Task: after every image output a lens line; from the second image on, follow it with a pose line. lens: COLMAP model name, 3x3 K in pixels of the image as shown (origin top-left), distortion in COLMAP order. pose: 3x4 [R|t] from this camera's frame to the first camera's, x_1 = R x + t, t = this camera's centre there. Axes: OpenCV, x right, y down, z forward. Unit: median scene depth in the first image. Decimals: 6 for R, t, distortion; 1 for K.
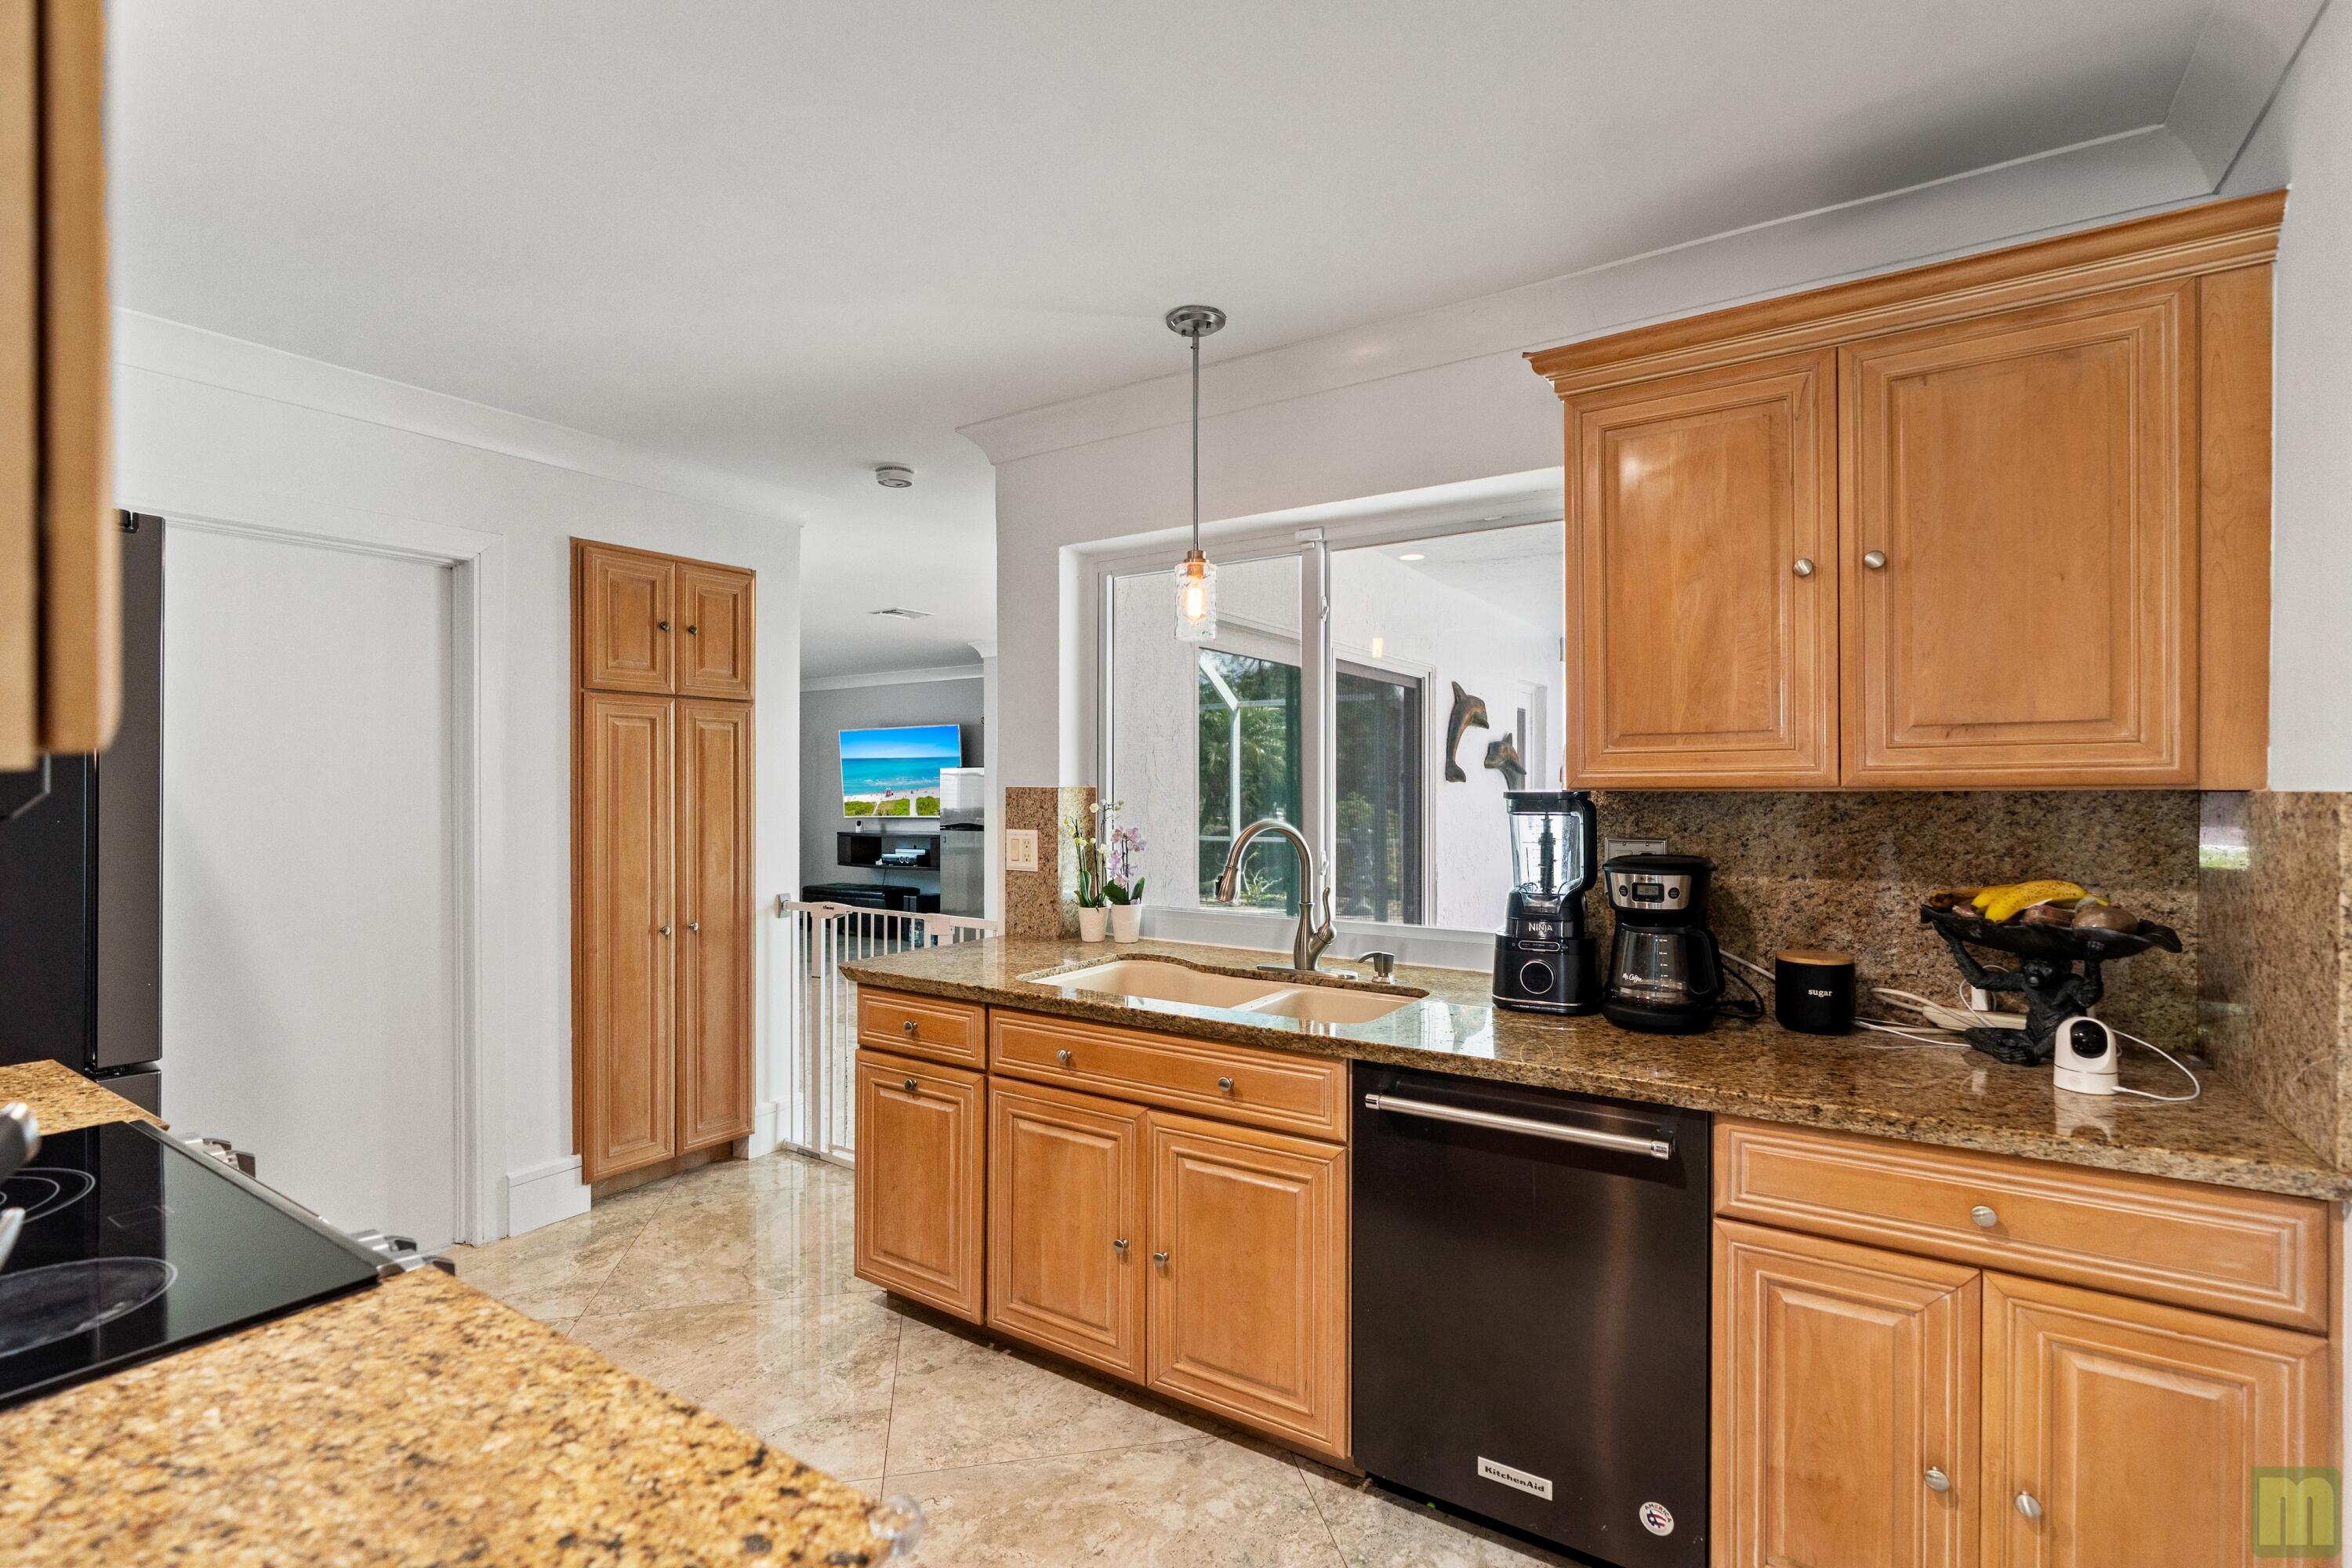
lens RADIAL K [[1069.3, 0, 1180.8], [0, 1069.3, 781.5], [0, 0, 1]] dist [-0.001578, -0.000238]
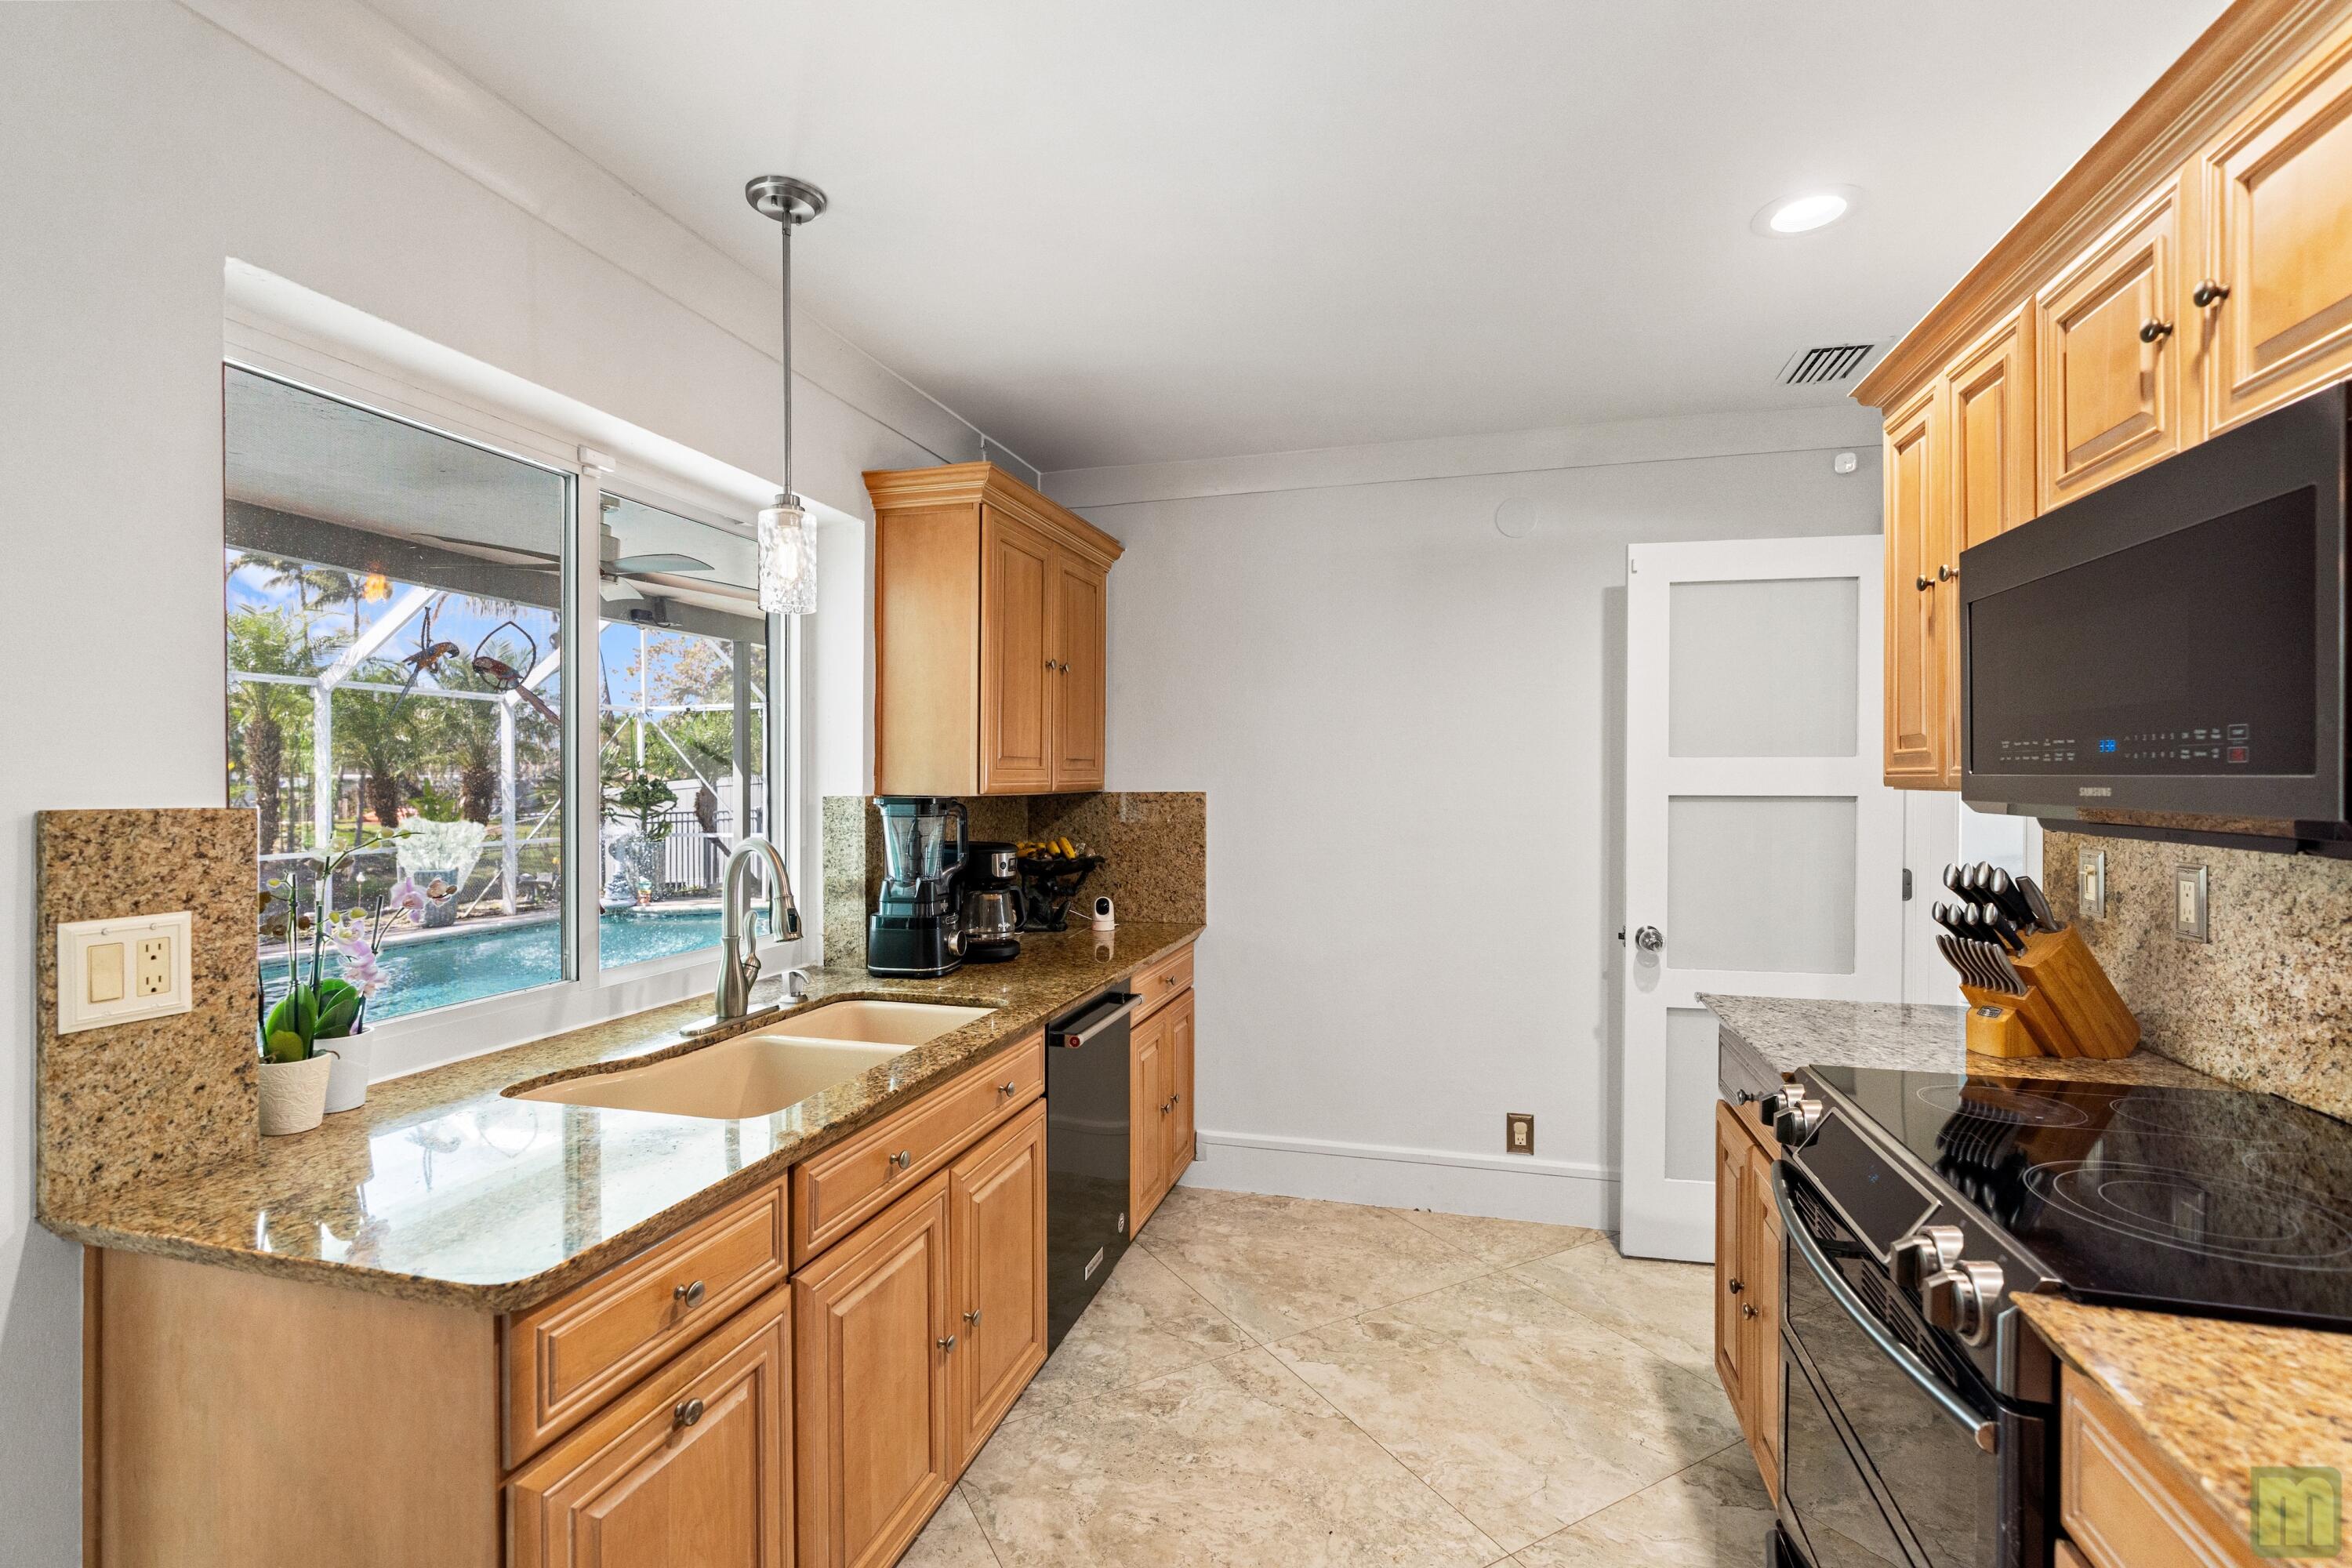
lens RADIAL K [[1069.3, 0, 1180.8], [0, 1069.3, 781.5], [0, 0, 1]] dist [-0.001578, -0.000238]
pose [[-0.298975, 0.001789, 0.954259, -0.817223], [-0.003542, 0.999989, -0.002984, -0.006485], [-0.954254, -0.004272, -0.298966, 0.962512]]
